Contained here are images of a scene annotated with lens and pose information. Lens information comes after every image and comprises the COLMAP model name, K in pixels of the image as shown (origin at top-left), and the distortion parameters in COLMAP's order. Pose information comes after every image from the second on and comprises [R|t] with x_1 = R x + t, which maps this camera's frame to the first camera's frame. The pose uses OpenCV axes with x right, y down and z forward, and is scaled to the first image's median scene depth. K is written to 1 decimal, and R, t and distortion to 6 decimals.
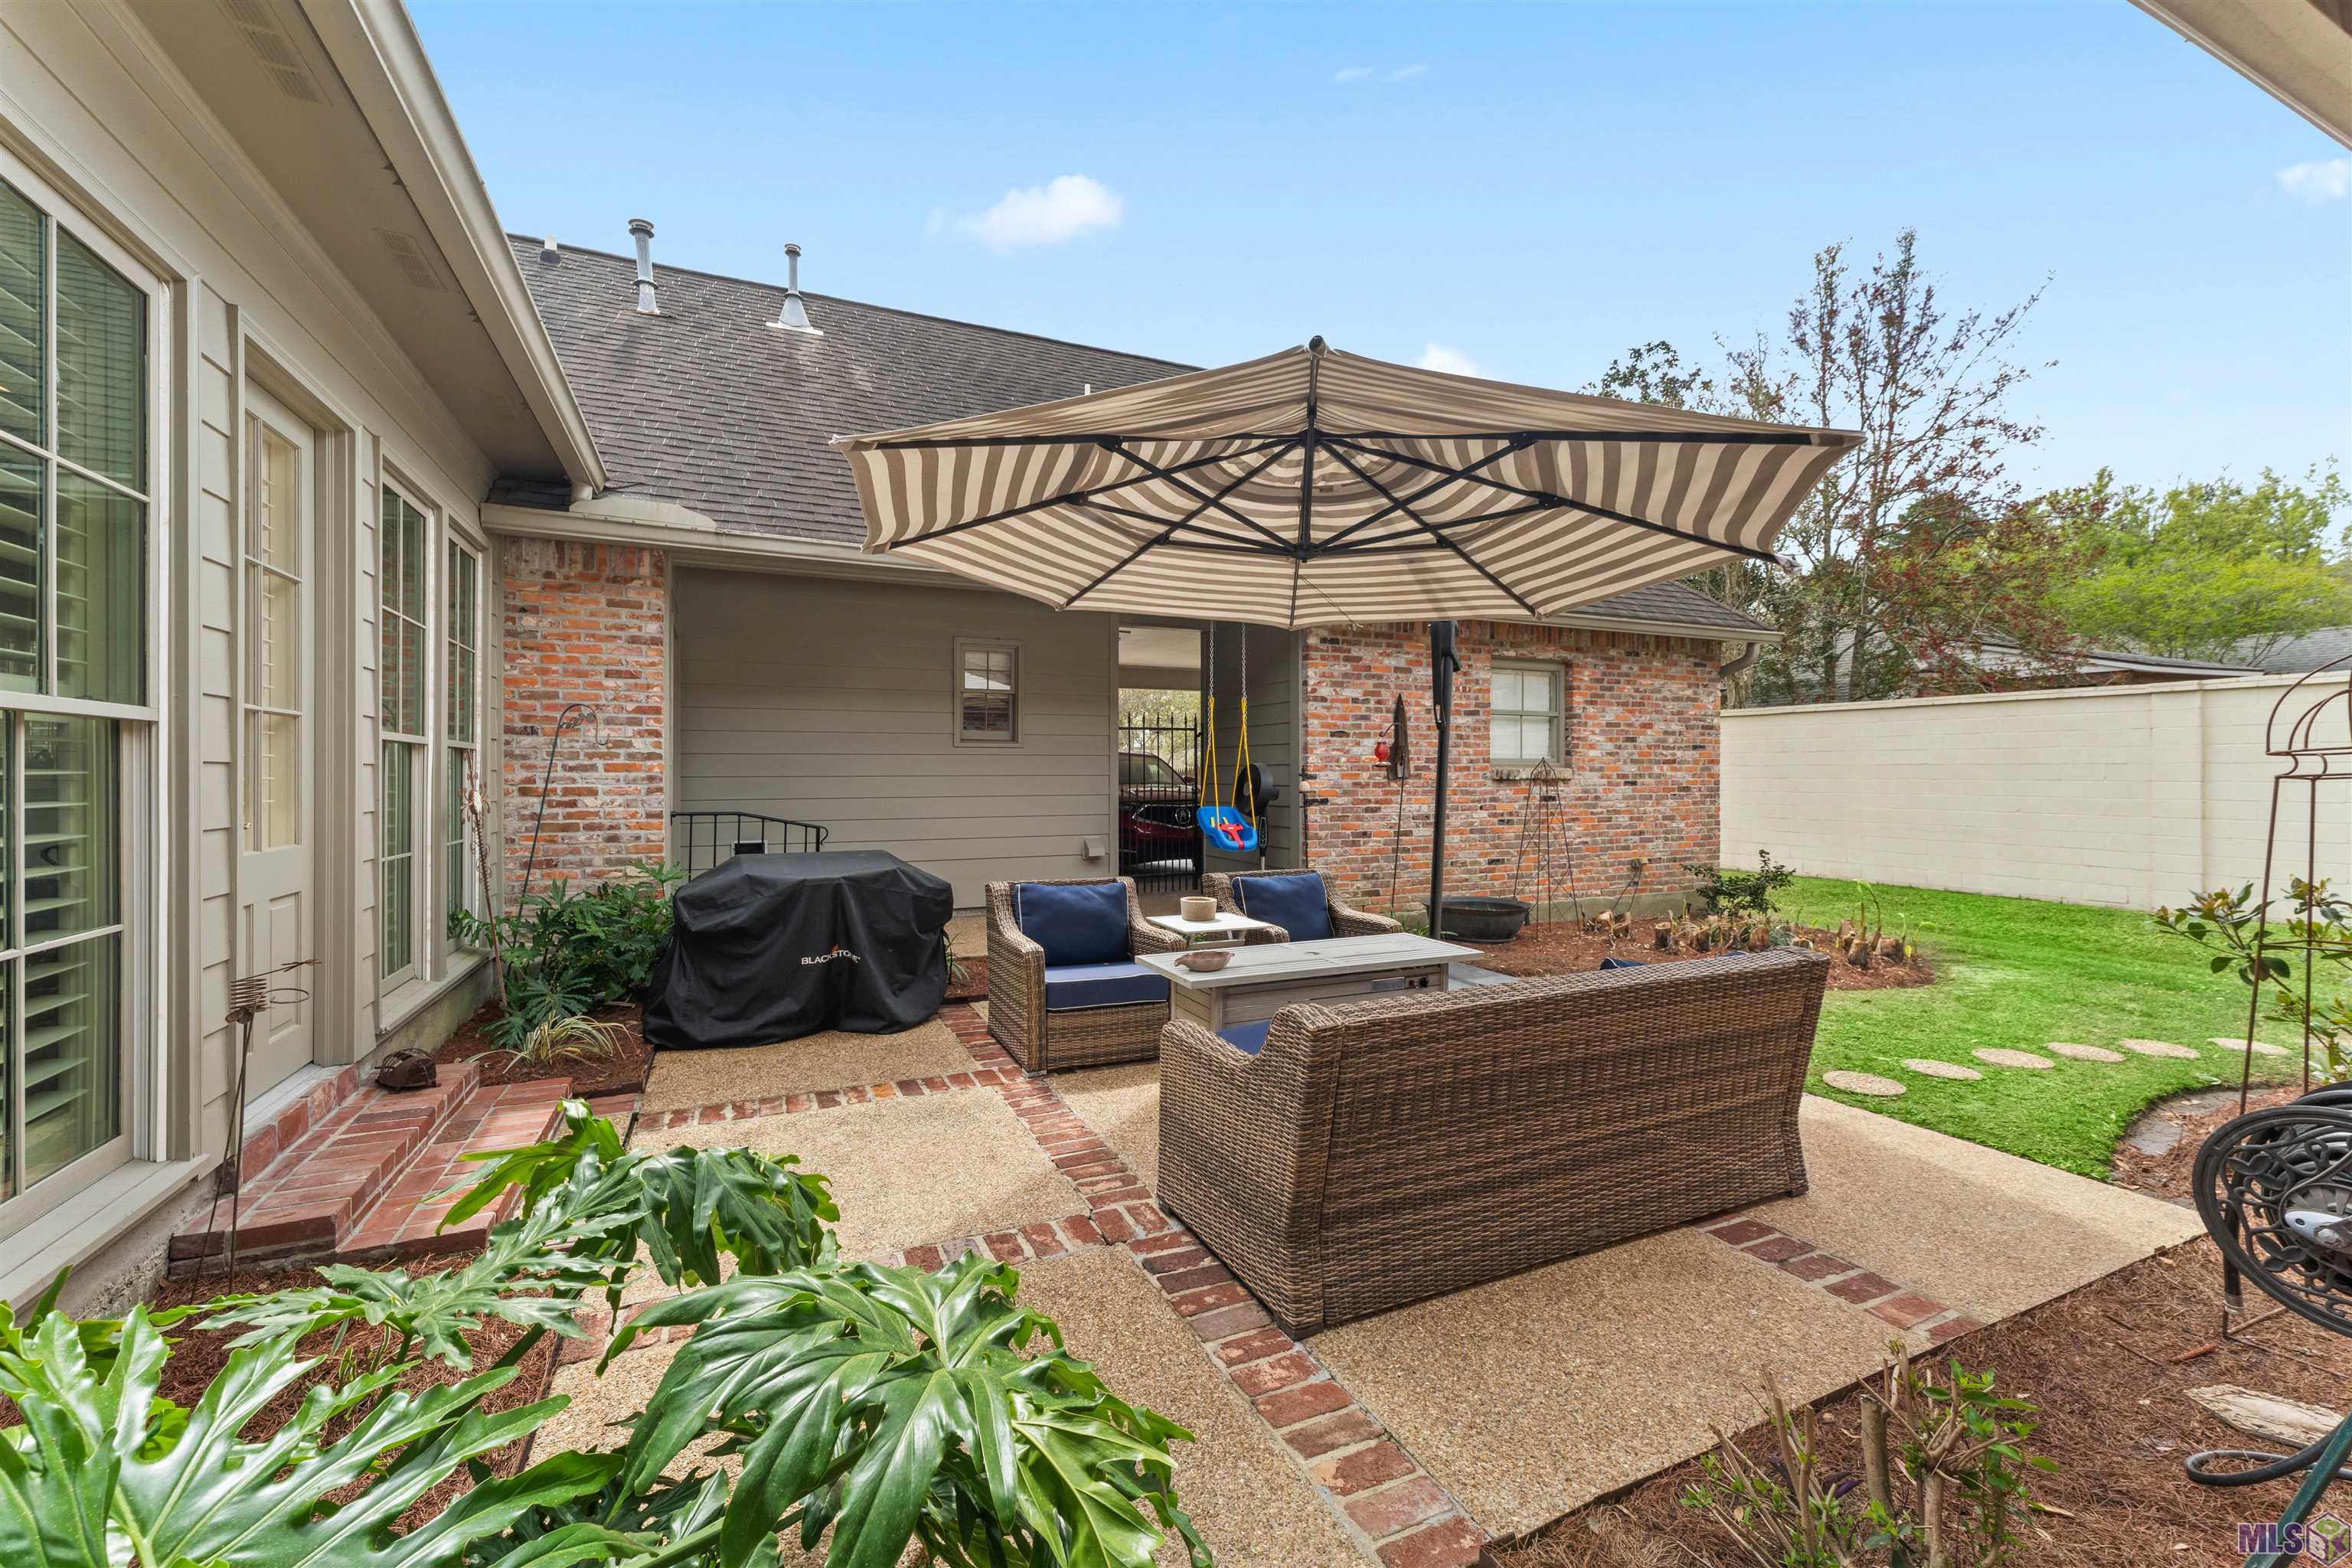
lens RADIAL K [[943.4, 0, 1161.6], [0, 943.4, 779.7], [0, 0, 1]] dist [0.000295, -0.000163]
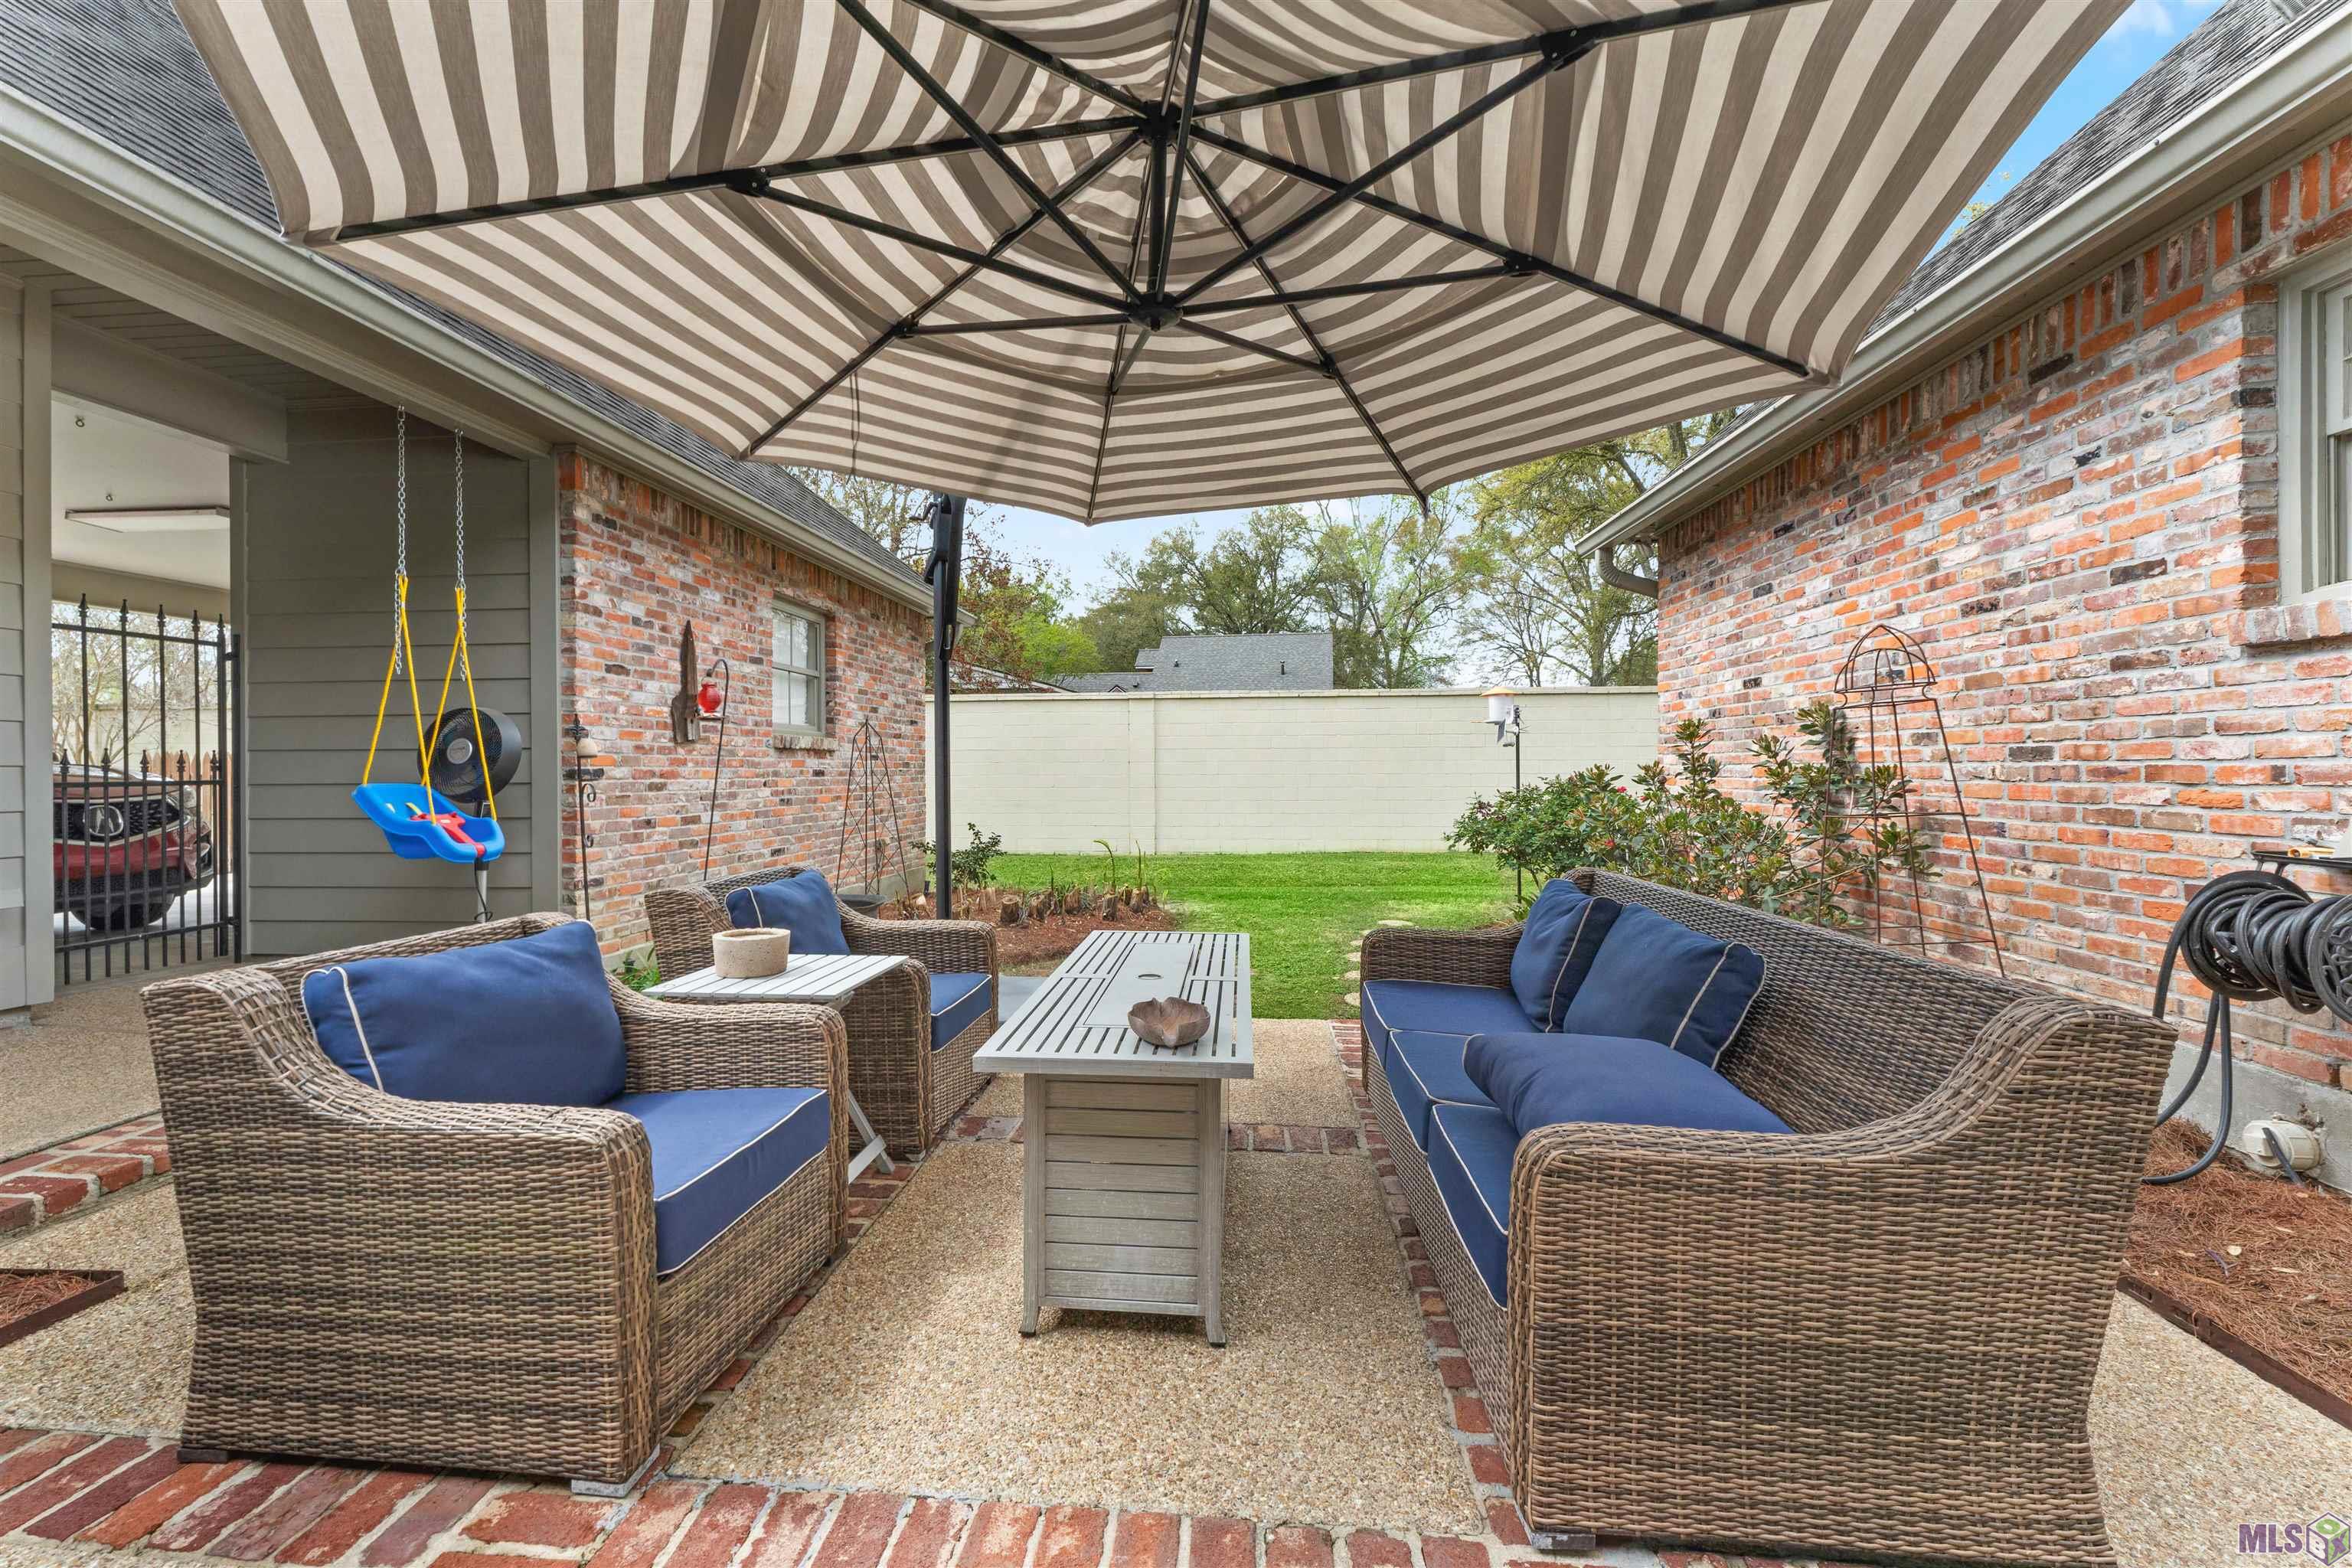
lens RADIAL K [[943.4, 0, 1165.7], [0, 943.4, 773.2], [0, 0, 1]] dist [0.000295, -0.000163]
pose [[0.489490, -0.003216, 0.872003, -0.188088], [0.009606, 0.999952, -0.001705, 0.026904], [-0.871956, 0.009211, 0.489498, 0.352481]]
